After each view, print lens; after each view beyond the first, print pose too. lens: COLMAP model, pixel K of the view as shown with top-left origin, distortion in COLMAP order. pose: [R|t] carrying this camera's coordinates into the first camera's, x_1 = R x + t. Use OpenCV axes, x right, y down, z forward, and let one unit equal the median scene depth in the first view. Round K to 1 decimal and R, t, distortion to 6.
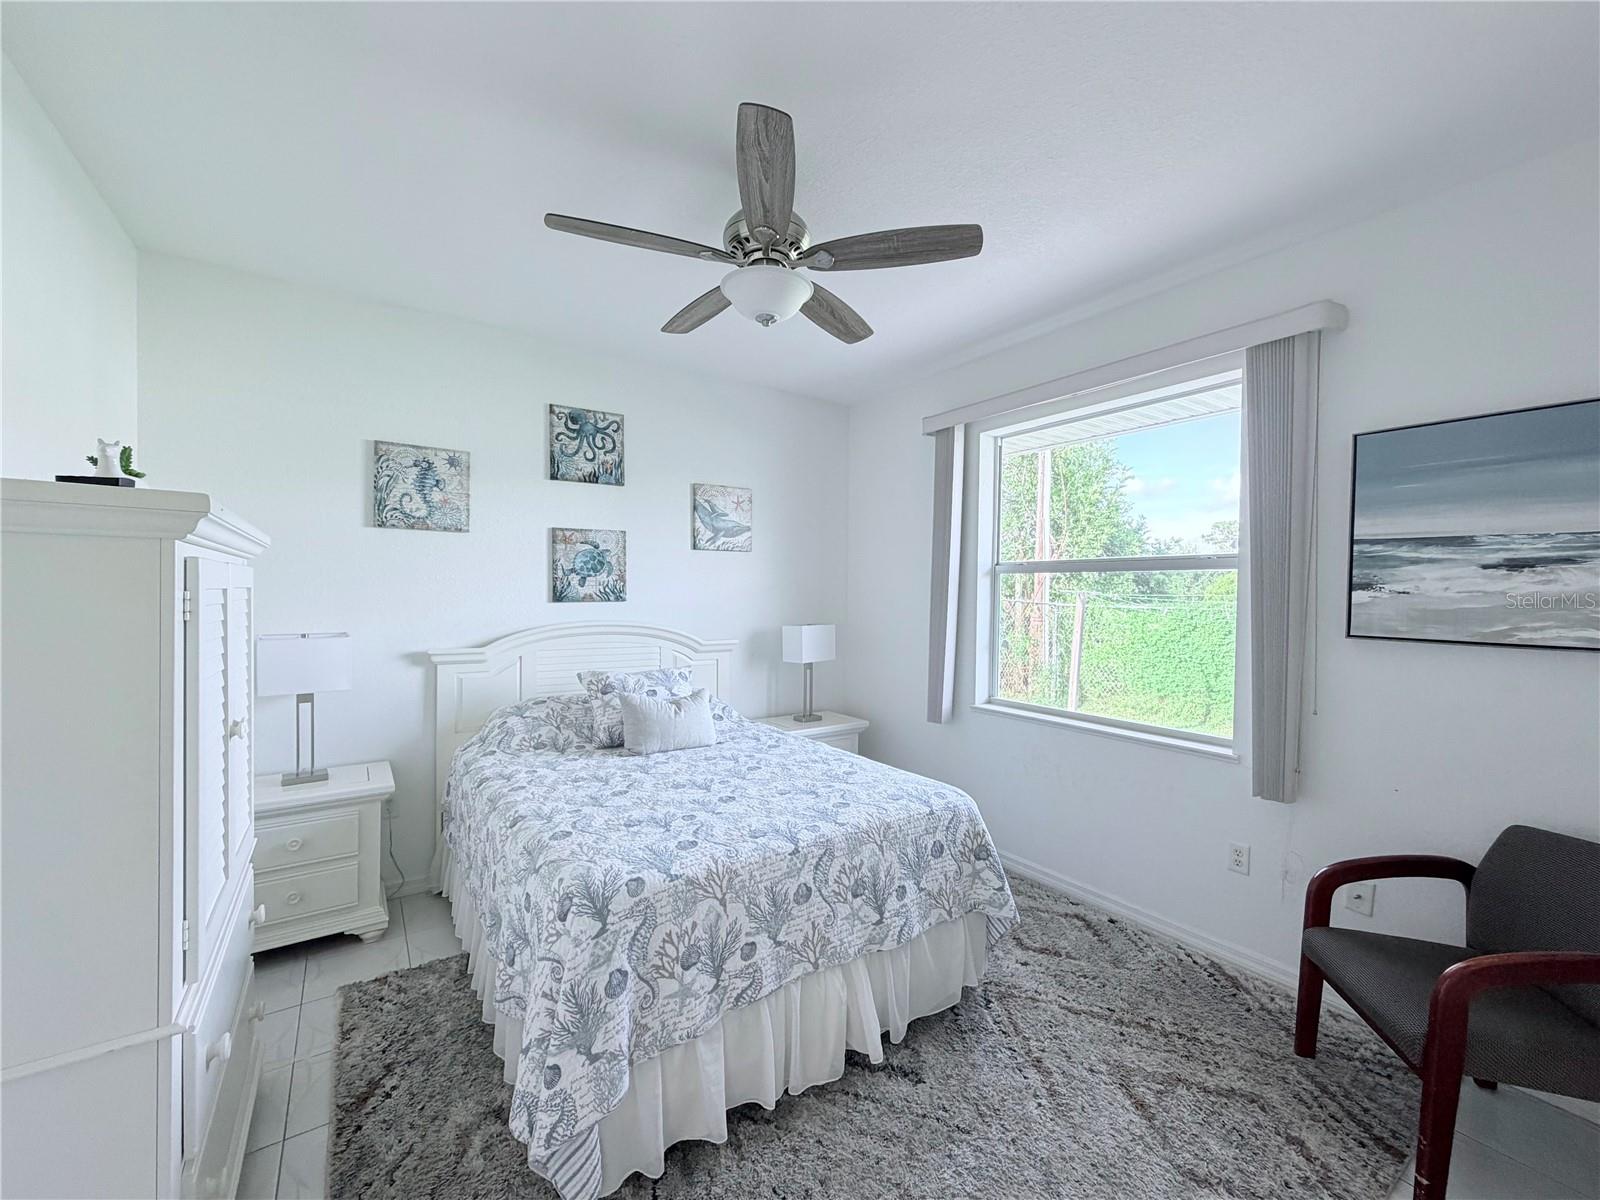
lens RADIAL K [[639.5, 0, 795.0], [0, 639.5, 601.0], [0, 0, 1]] dist [-0.000883, 0.000898]
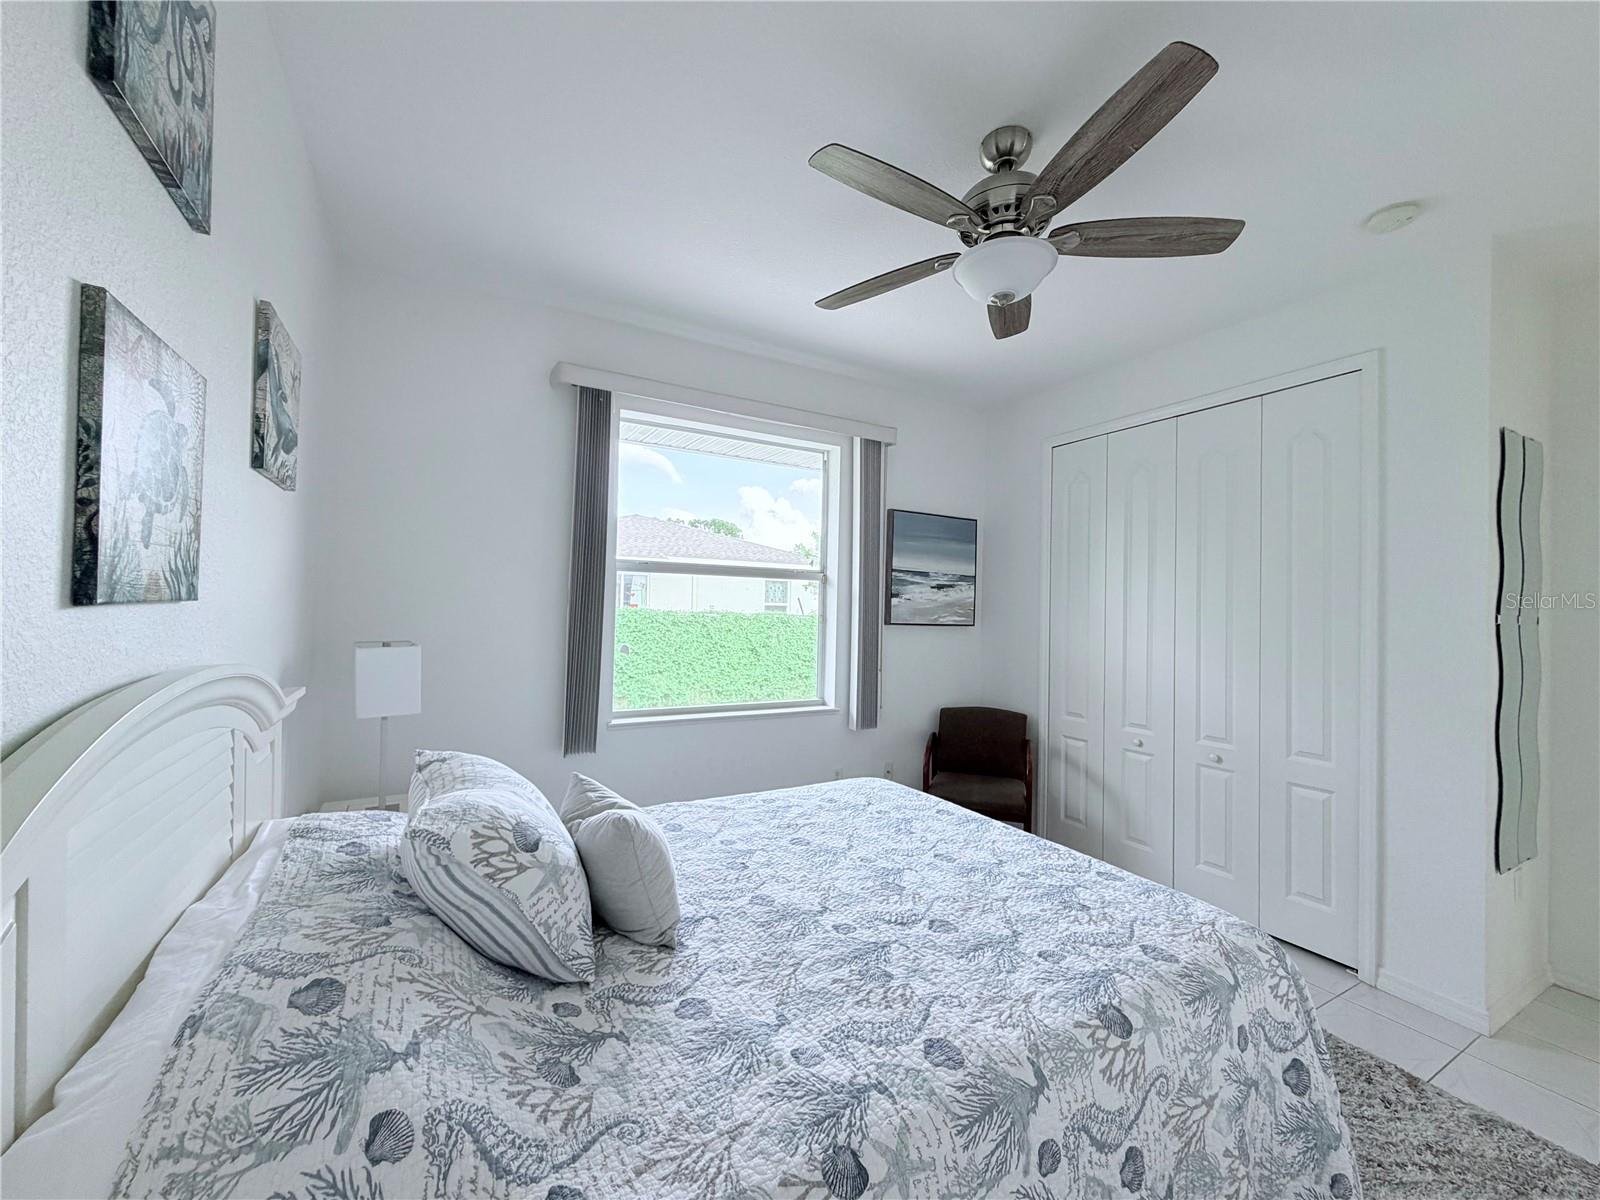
lens RADIAL K [[639.5, 0, 795.0], [0, 639.5, 601.0], [0, 0, 1]] dist [-0.000883, 0.000898]
pose [[0.089308, 0.002842, 0.996000, -0.901242], [-0.006415, 0.999977, -0.002278, -0.002007], [-0.995983, -0.006186, 0.089324, 1.109919]]
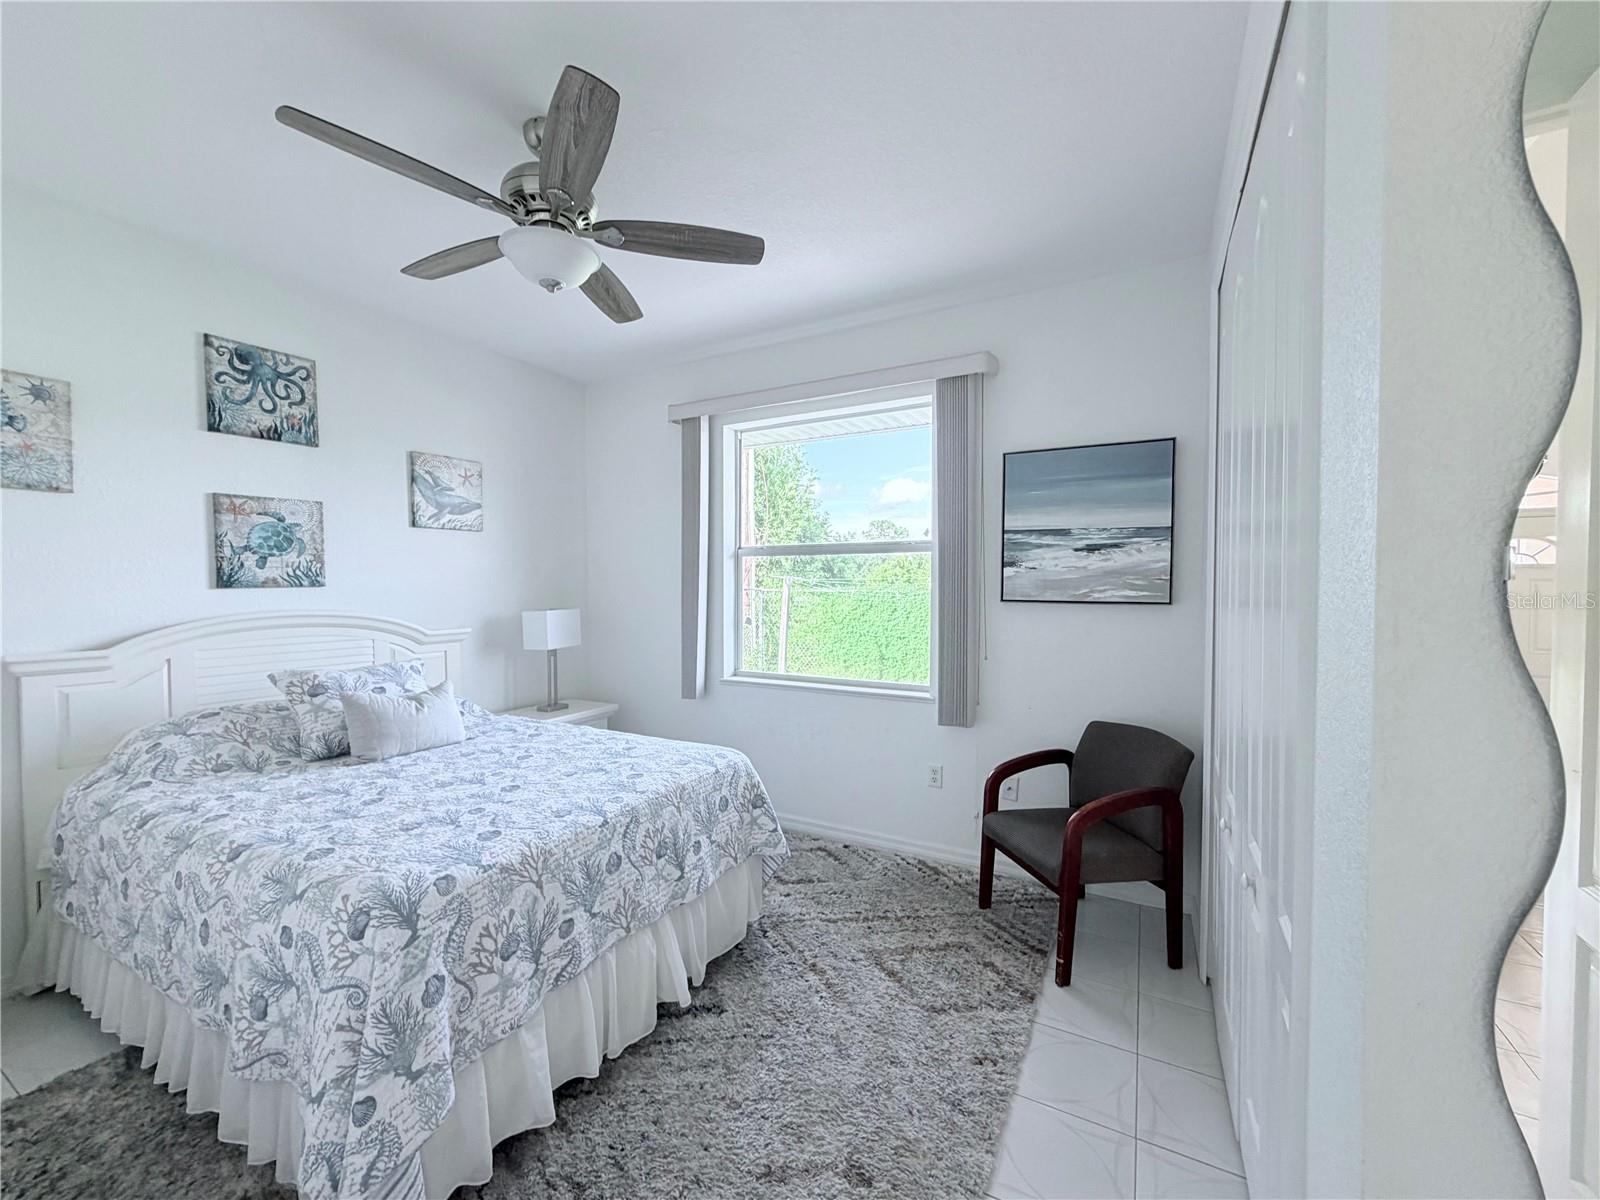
lens RADIAL K [[639.5, 0, 795.0], [0, 639.5, 601.0], [0, 0, 1]] dist [-0.000883, 0.000898]
pose [[0.894692, -0.023739, 0.446052, -0.144623], [0.016963, 0.999672, 0.019180, 0.022211], [-0.446361, -0.009594, 0.894801, -0.029262]]
